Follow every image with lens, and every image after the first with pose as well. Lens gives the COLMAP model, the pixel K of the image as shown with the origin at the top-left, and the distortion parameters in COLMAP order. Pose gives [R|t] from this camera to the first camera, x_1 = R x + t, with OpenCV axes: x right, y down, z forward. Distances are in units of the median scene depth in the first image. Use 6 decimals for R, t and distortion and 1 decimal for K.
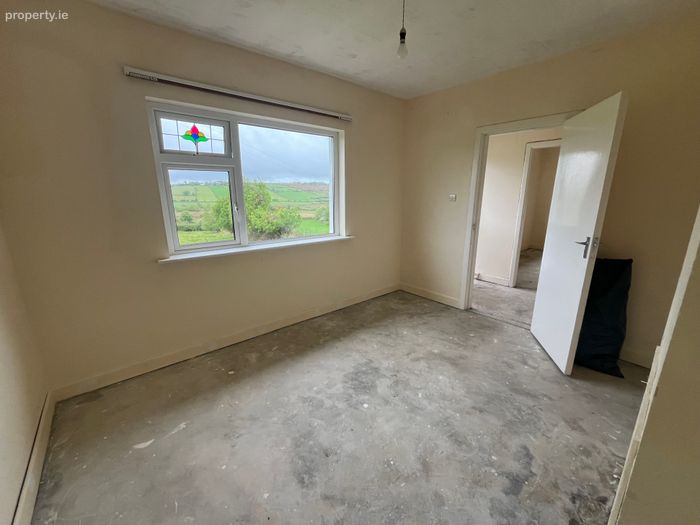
lens RADIAL K [[284.7, 0, 348.1], [0, 284.7, 265.7], [0, 0, 1]] dist [-0.002856, -0.000281]
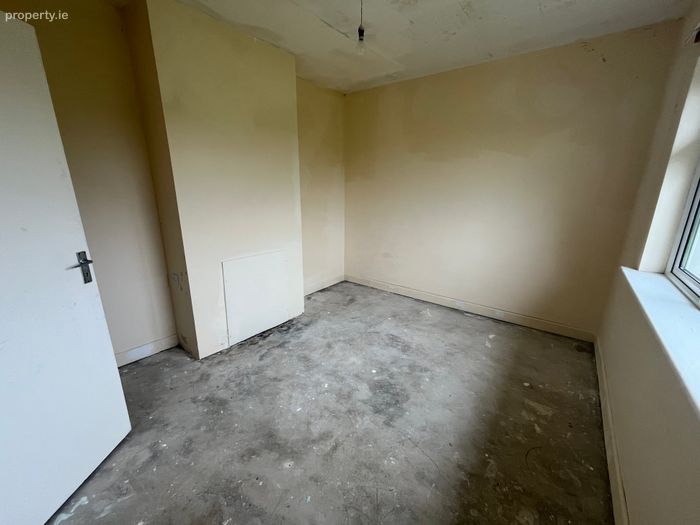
lens RADIAL K [[284.7, 0, 349.2], [0, 284.7, 262.2], [0, 0, 1]] dist [-0.002856, -0.000281]
pose [[-0.975925, 0.052744, -0.211634, 0.319137], [-0.057509, 0.873755, 0.482954, -0.376302], [0.210389, 0.483498, -0.849686, 1.459732]]
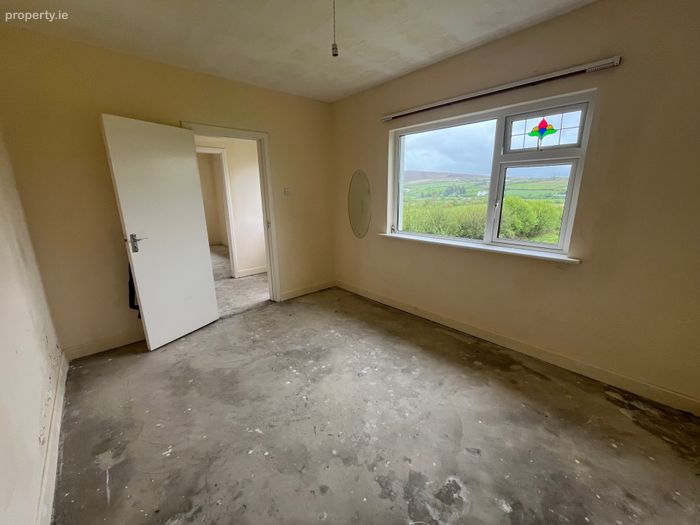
lens RADIAL K [[284.7, 0, 348.8], [0, 284.7, 257.5], [0, 0, 1]] dist [-0.002856, -0.000281]
pose [[0.035963, 0.228333, -0.972919, 2.619149], [-0.238667, 0.947340, 0.213508, -0.541291], [0.970435, 0.224525, 0.088565, 2.089724]]
